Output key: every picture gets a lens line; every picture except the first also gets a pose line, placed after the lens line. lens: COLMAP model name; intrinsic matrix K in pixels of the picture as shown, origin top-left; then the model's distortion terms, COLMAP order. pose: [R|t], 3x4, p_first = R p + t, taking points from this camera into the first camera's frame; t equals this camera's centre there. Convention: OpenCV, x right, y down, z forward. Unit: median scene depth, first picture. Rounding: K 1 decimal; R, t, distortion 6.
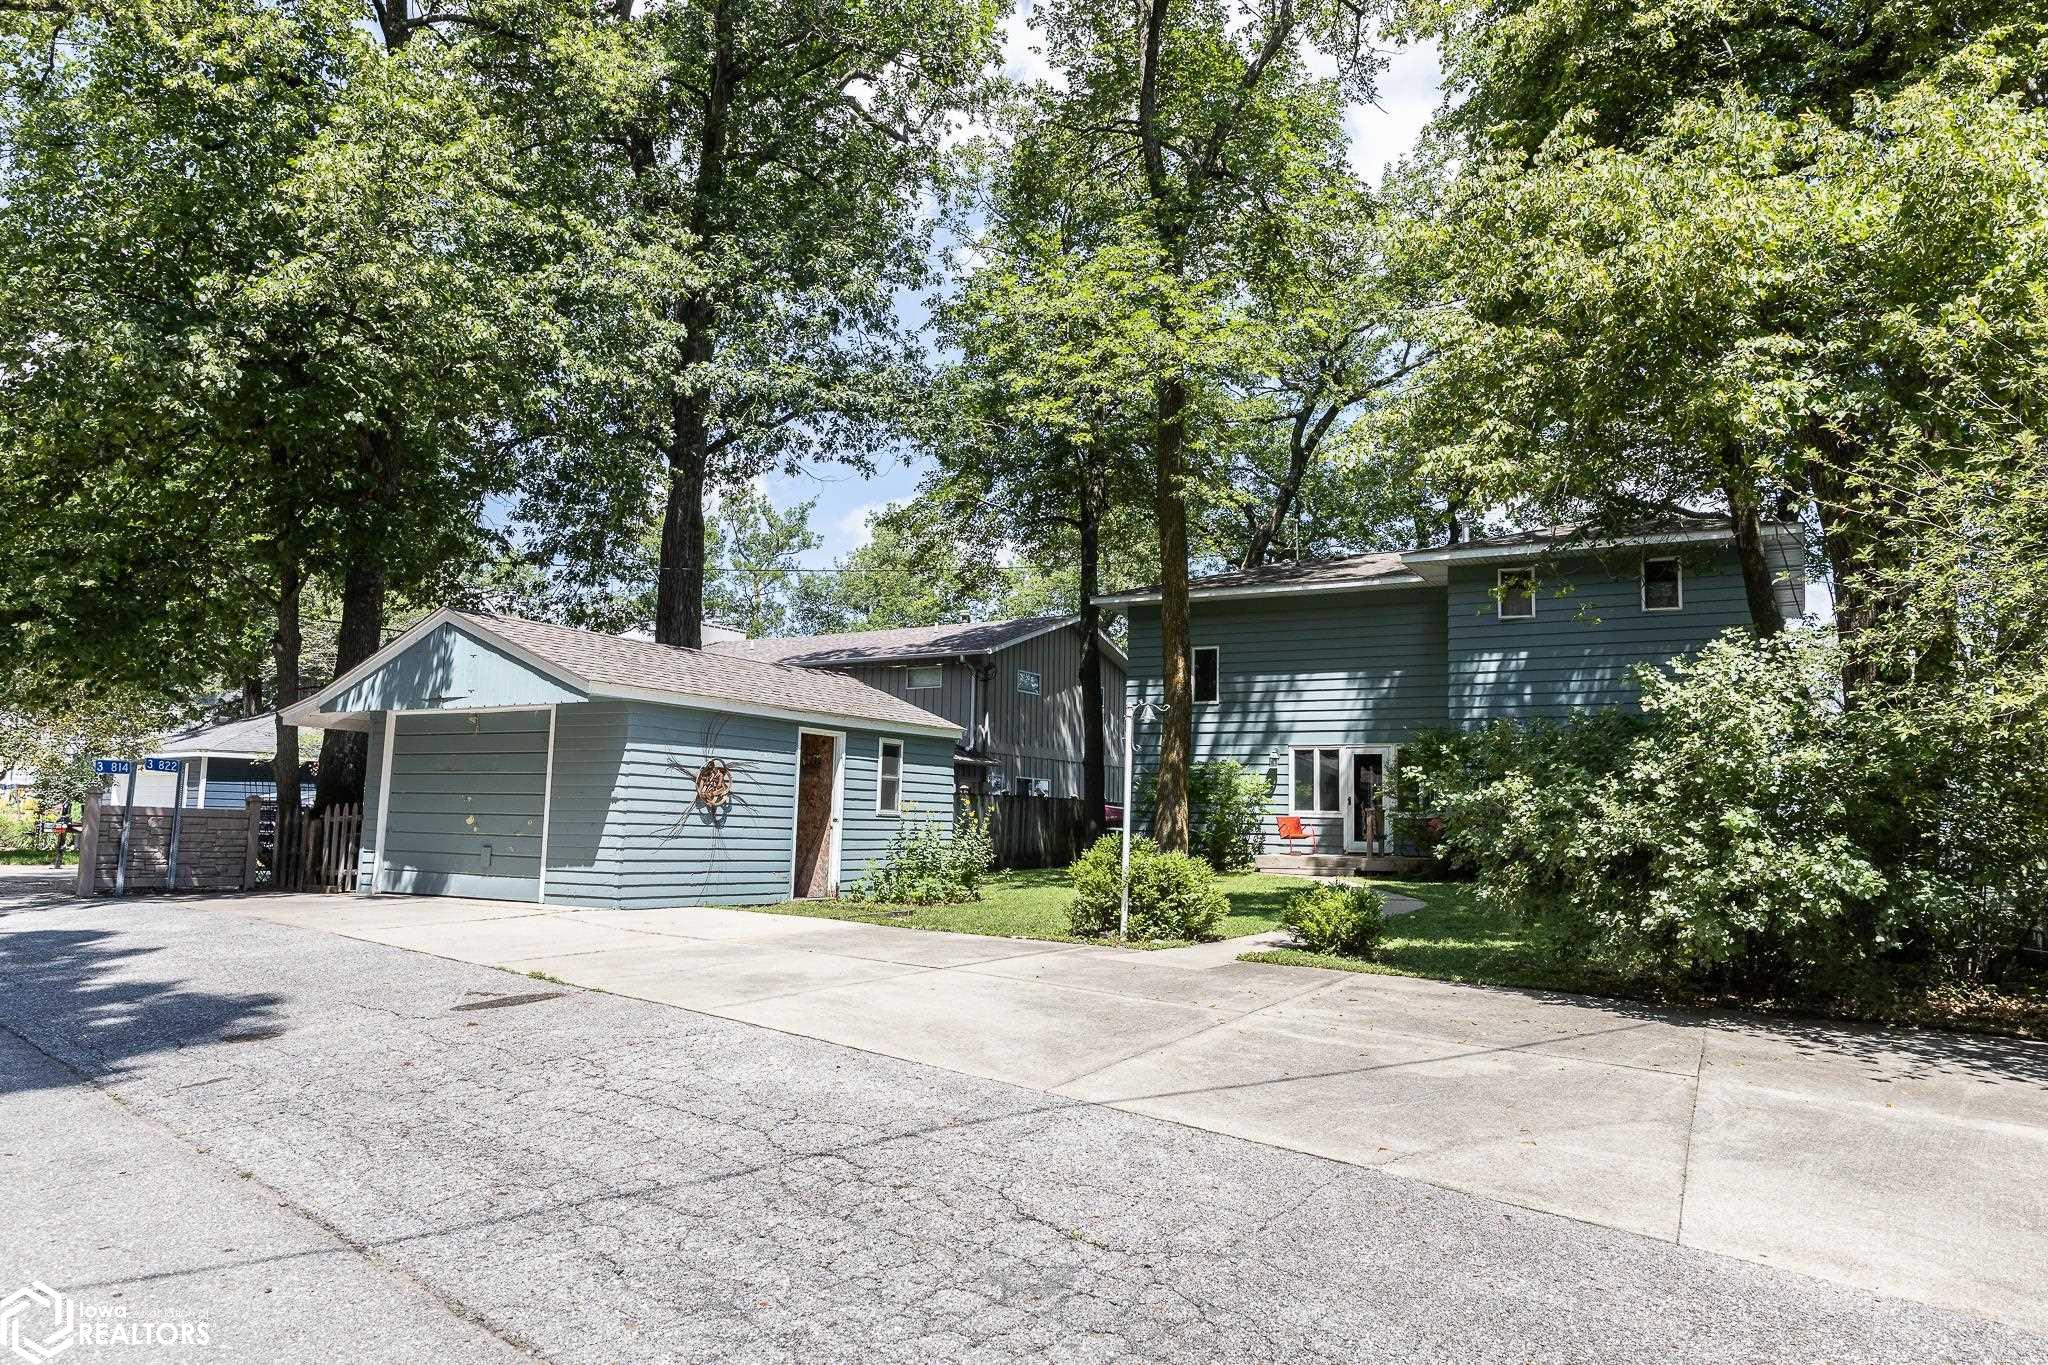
lens RADIAL K [[1489.1, 0, 1024.0], [0, 1489.1, 682.5], [0, 0, 1]] dist [0.003898, 0.000878]
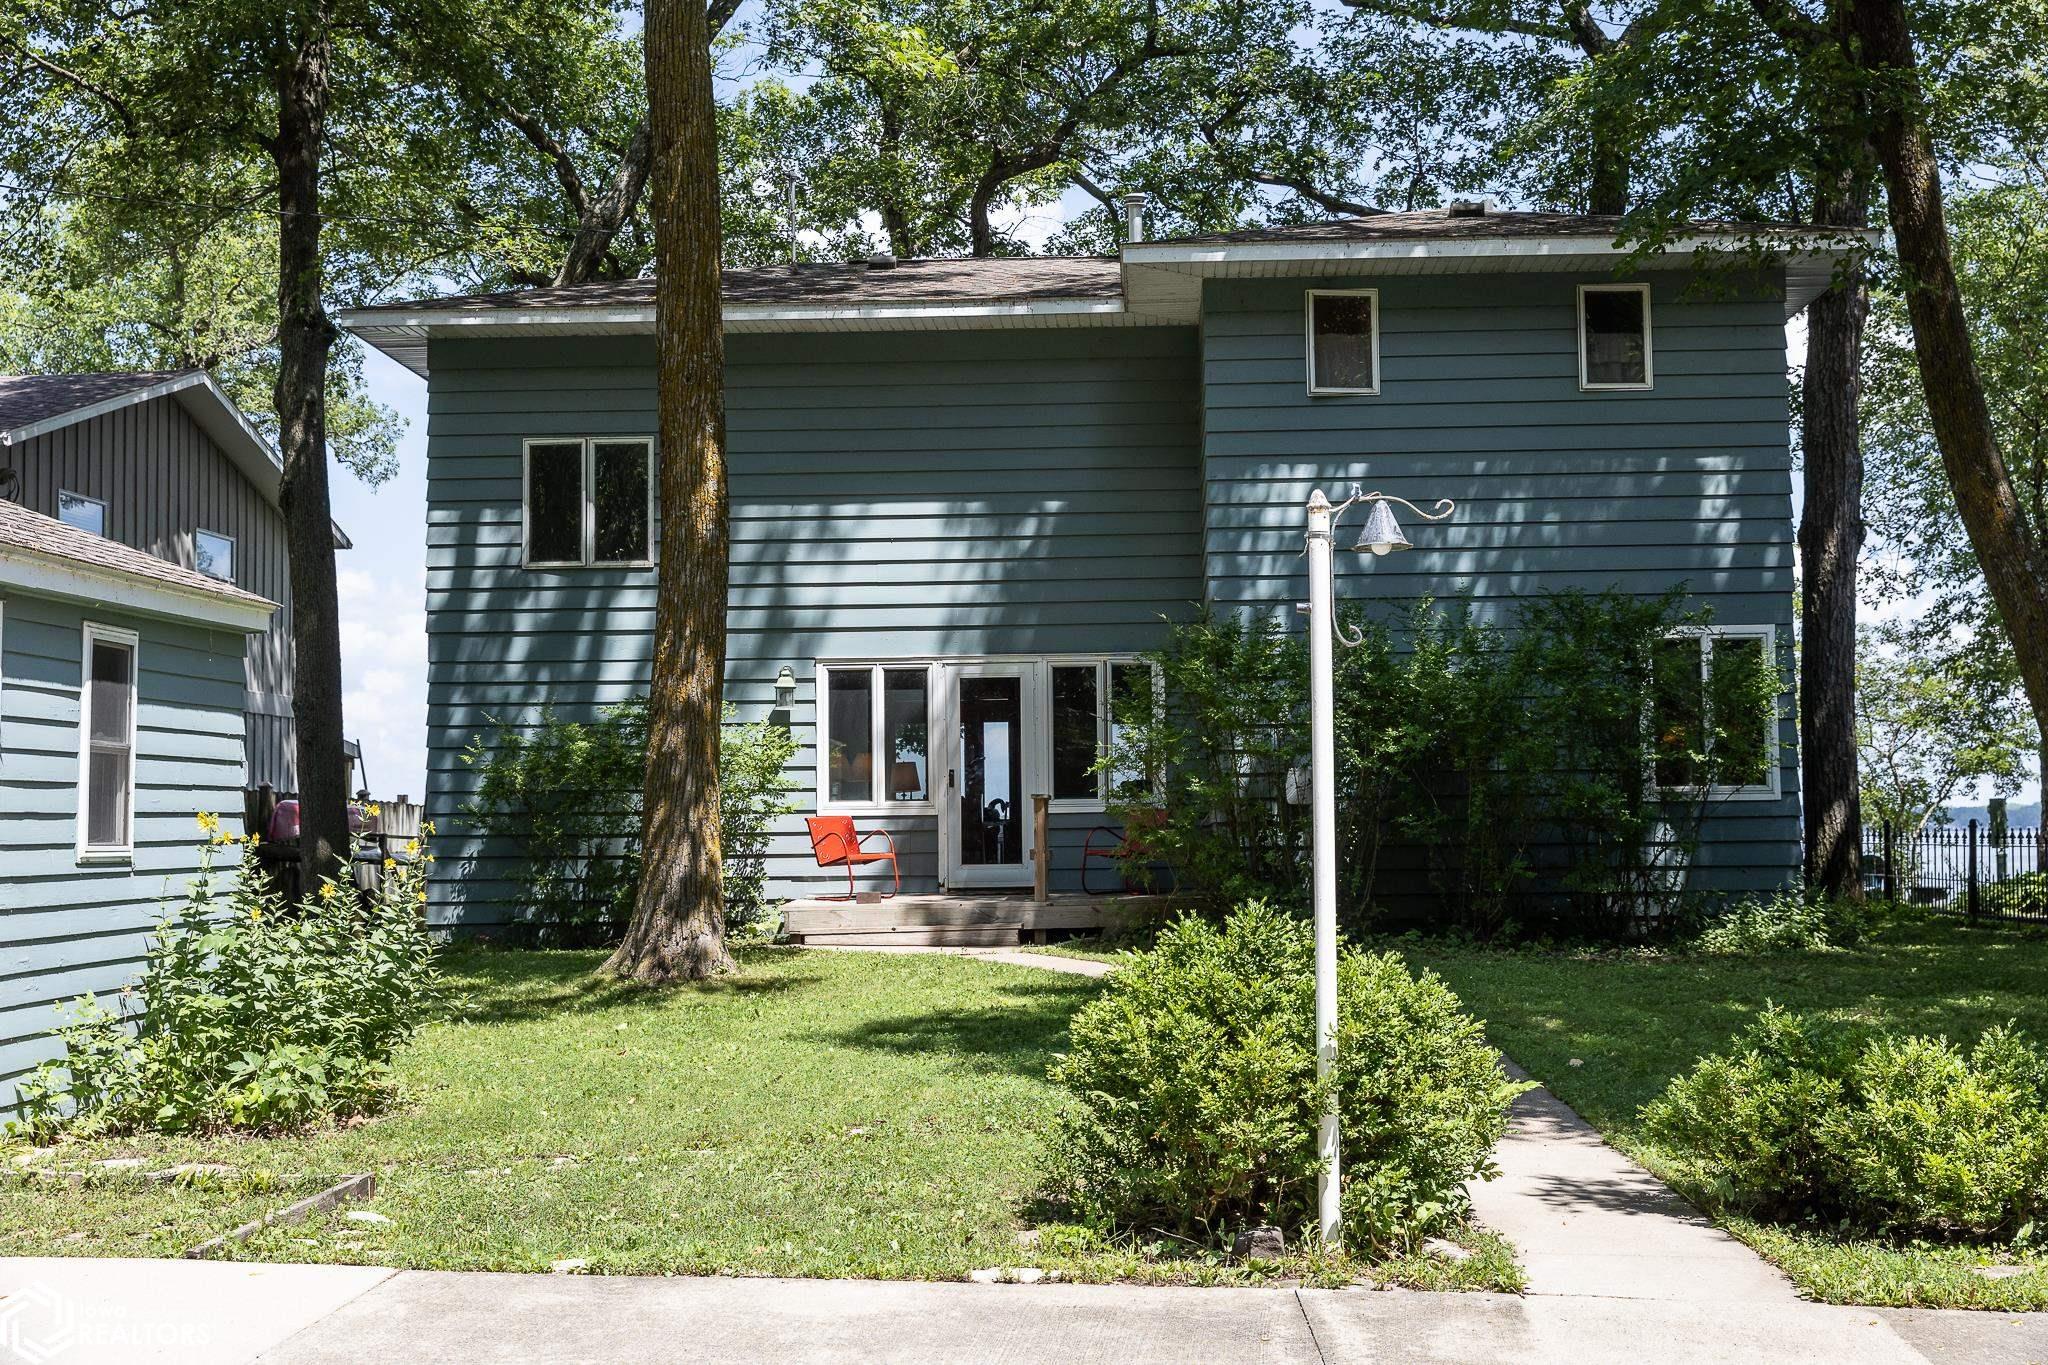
lens RADIAL K [[2454.5, 0, 1025.3], [0, 2454.5, 631.0], [0, 0, 1]] dist [0.021194, 0.008730]
pose [[0.879735, 0.005245, 0.475436, -0.126273], [-0.016042, 0.999697, 0.018655, 0.018837], [-0.475194, -0.024038, 0.879553, 0.316434]]
